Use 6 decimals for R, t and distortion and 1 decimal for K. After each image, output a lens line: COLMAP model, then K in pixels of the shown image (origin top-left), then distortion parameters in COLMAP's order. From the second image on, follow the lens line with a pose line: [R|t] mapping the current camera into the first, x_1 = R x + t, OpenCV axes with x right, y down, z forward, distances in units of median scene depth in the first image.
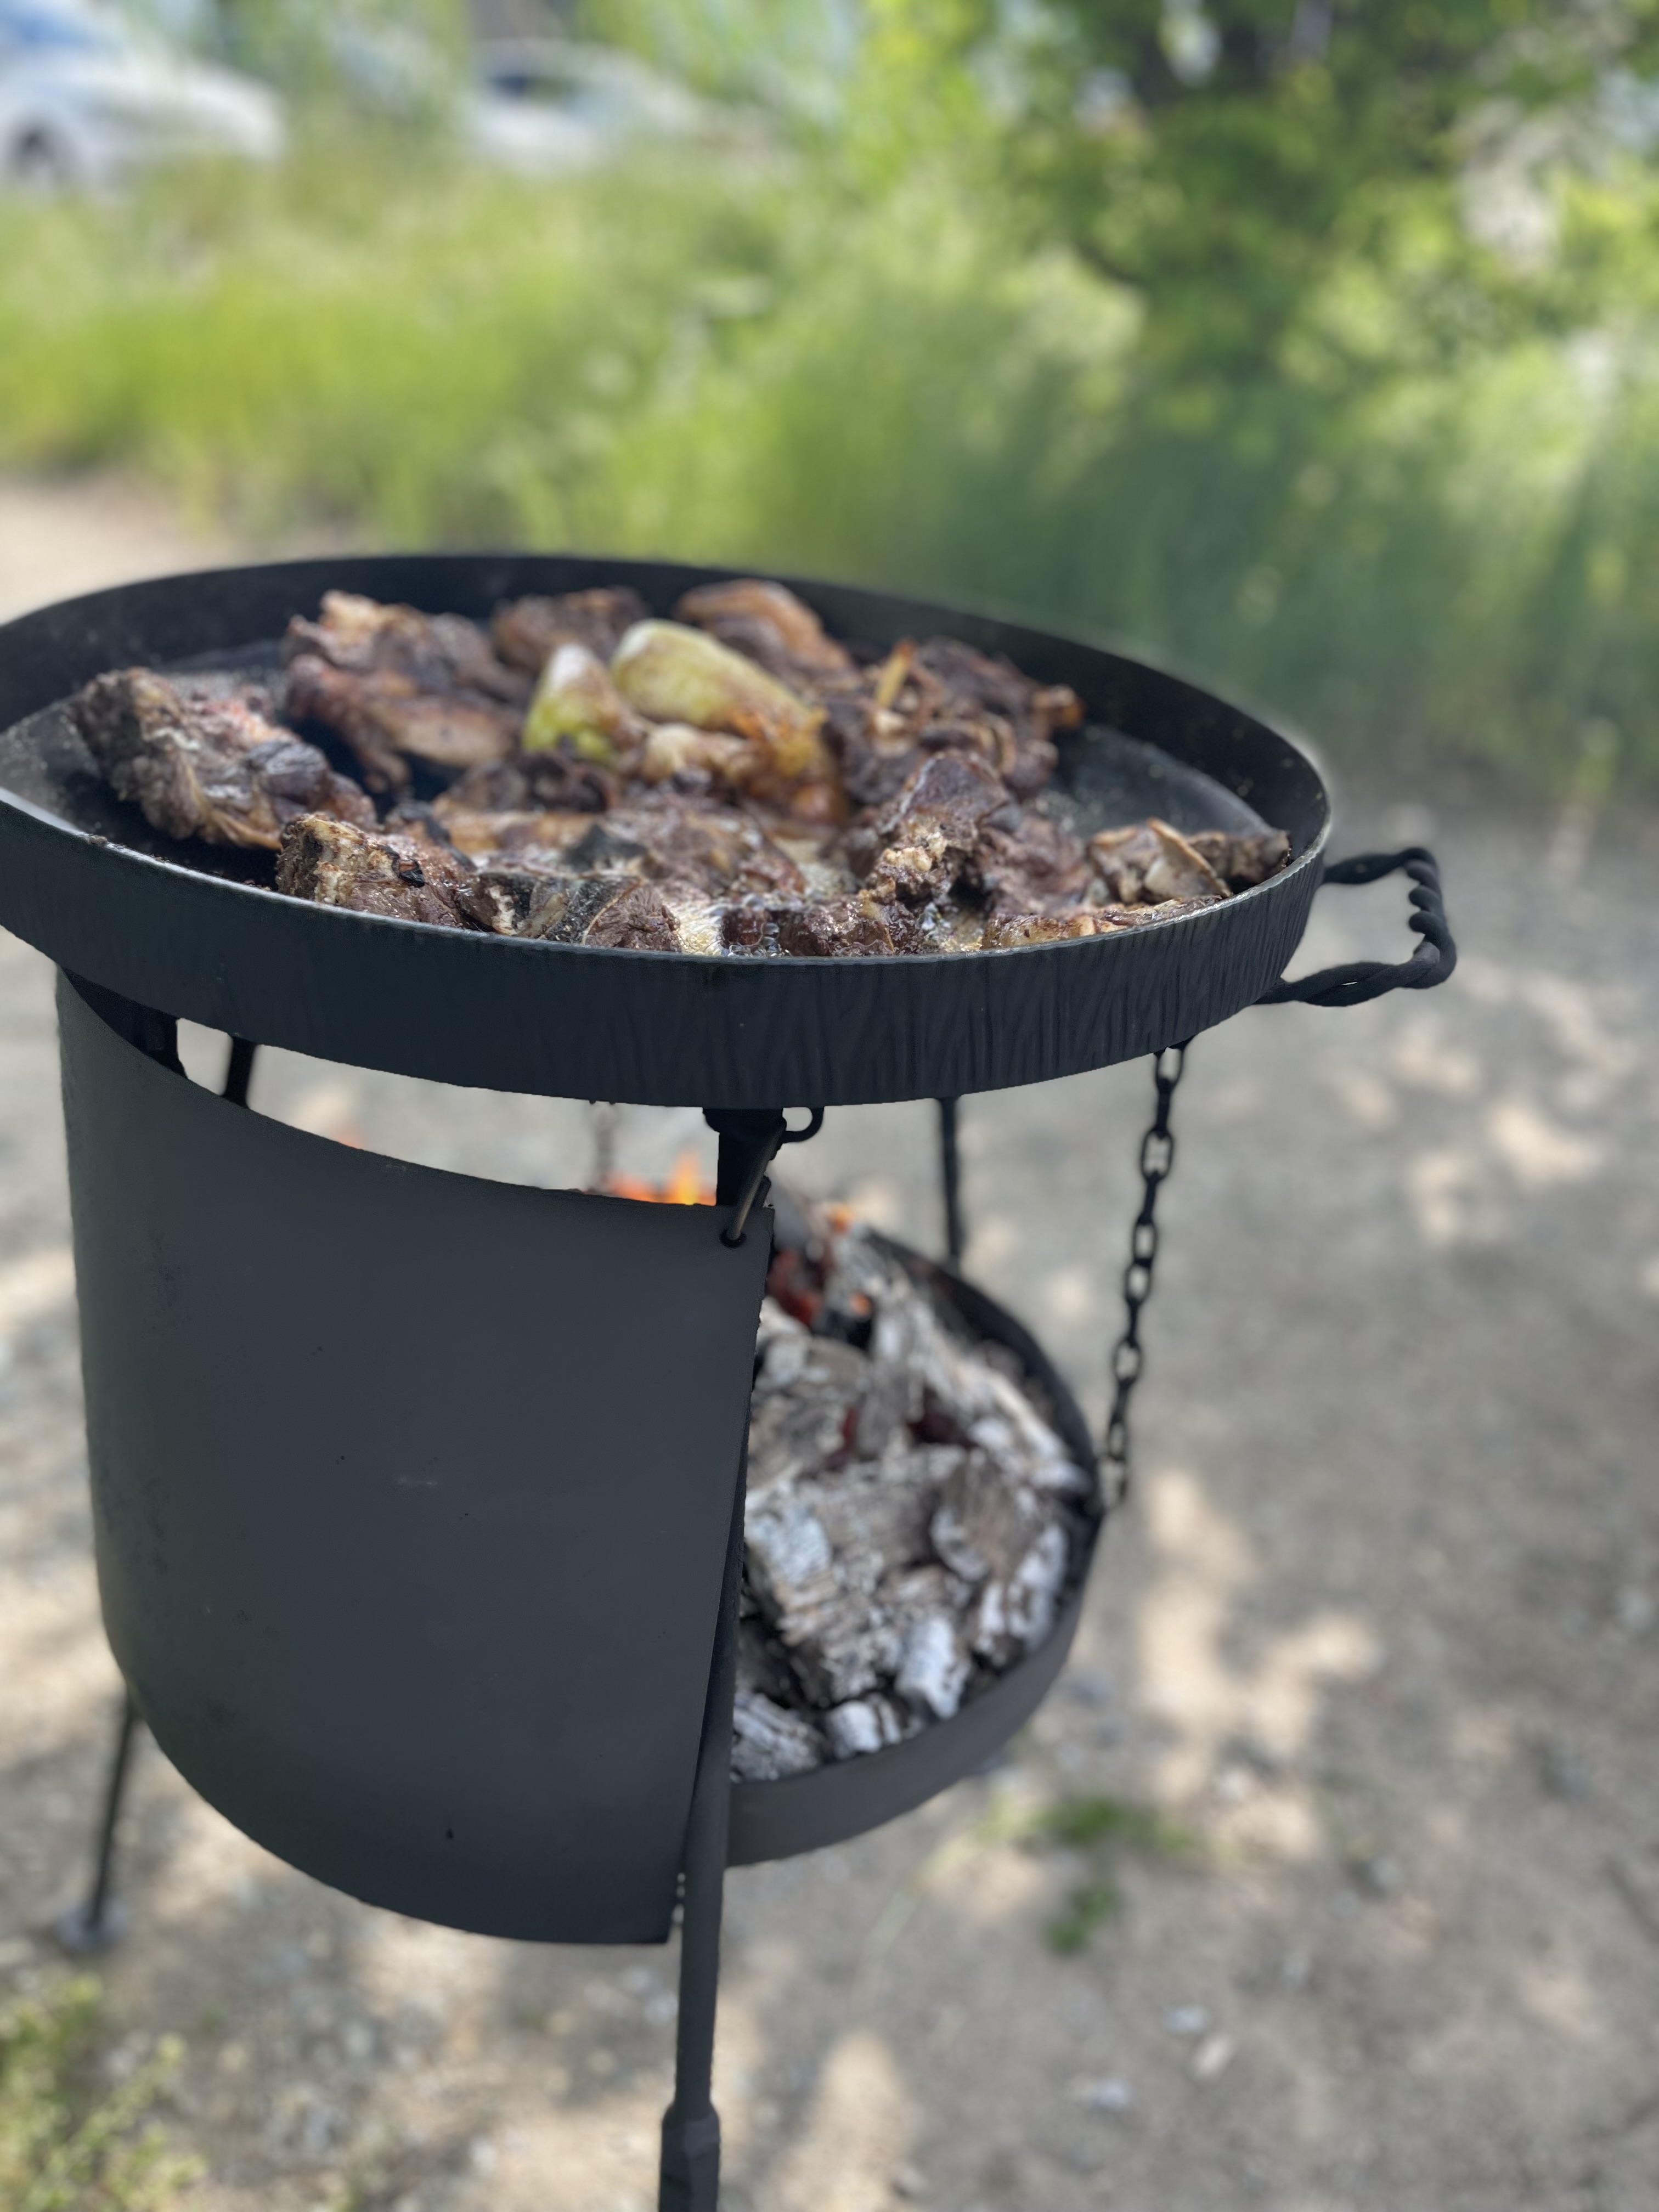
lens RADIAL K [[1712.2, 0, 830.2], [0, 1712.2, 1059.1], [0, 0, 1]] dist [-0.004003, -0.010033]
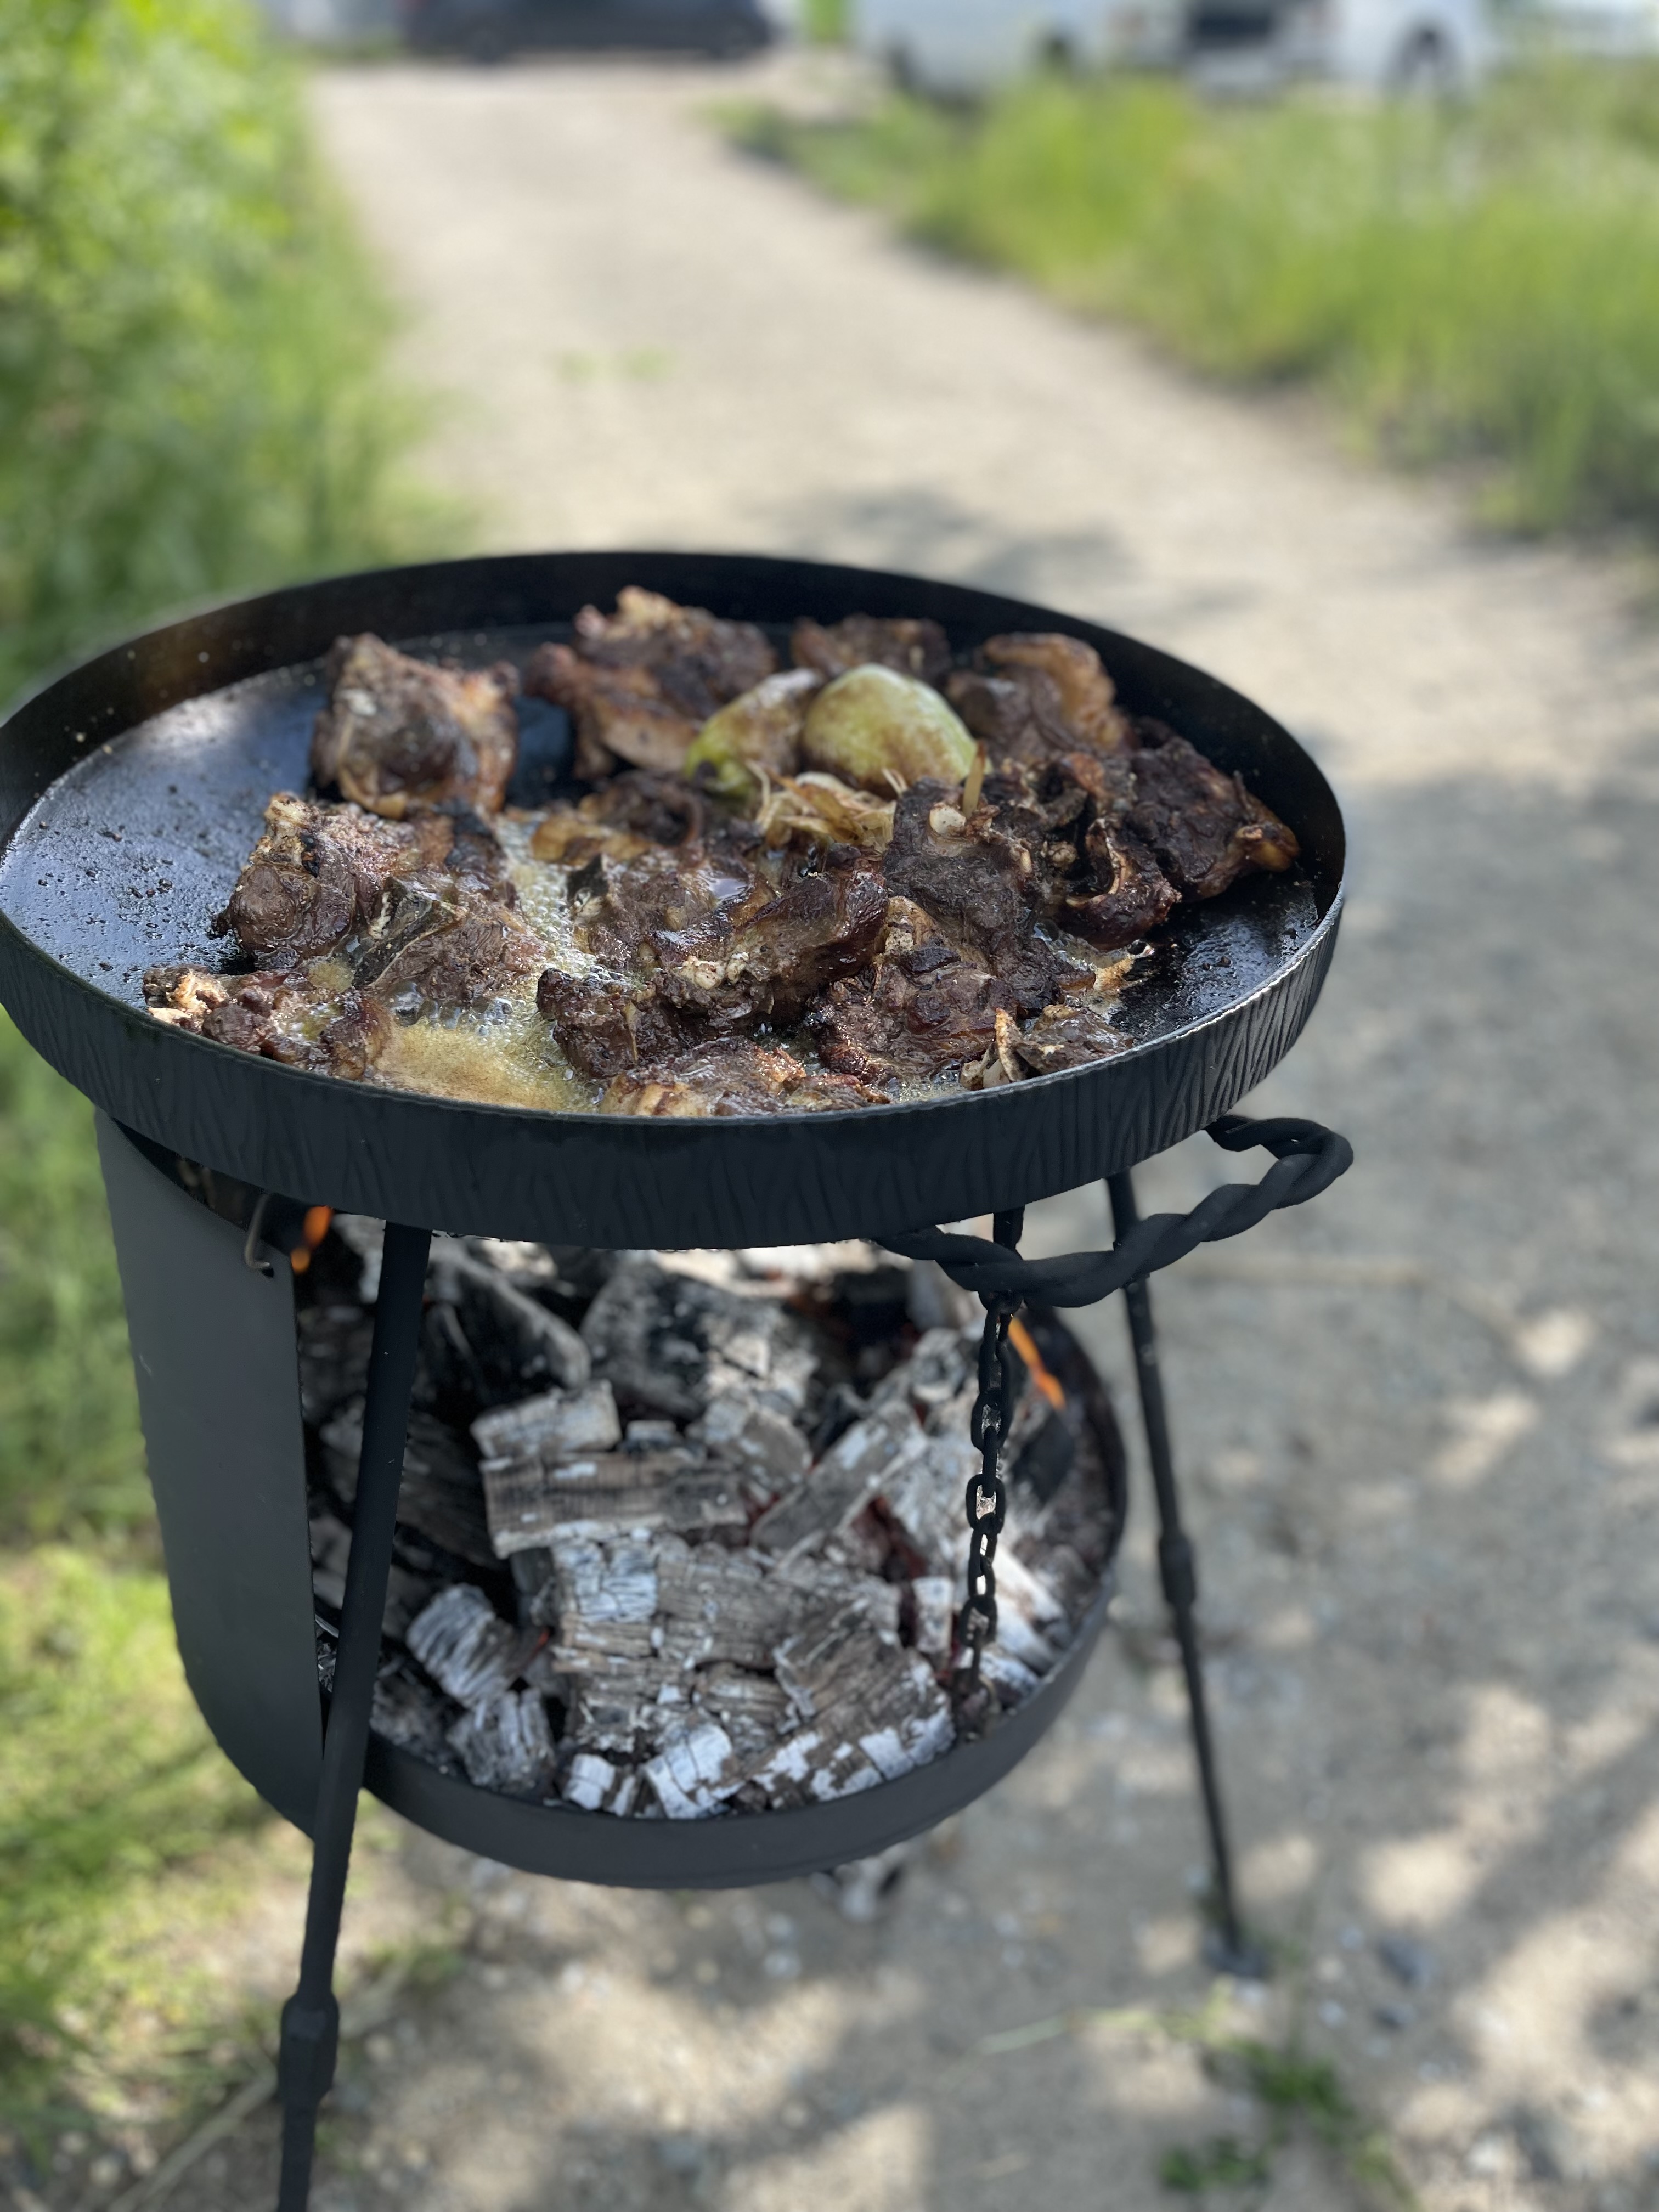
lens RADIAL K [[1686.2, 0, 829.5], [0, 1686.2, 1106.0], [0, 0, 1]] dist [0.096095, -0.159414]
pose [[0.754858, 0.312959, -0.576408, 0.530134], [-0.271067, 0.949114, 0.160332, -0.172439], [0.597254, 0.035217, 0.801279, 0.238613]]
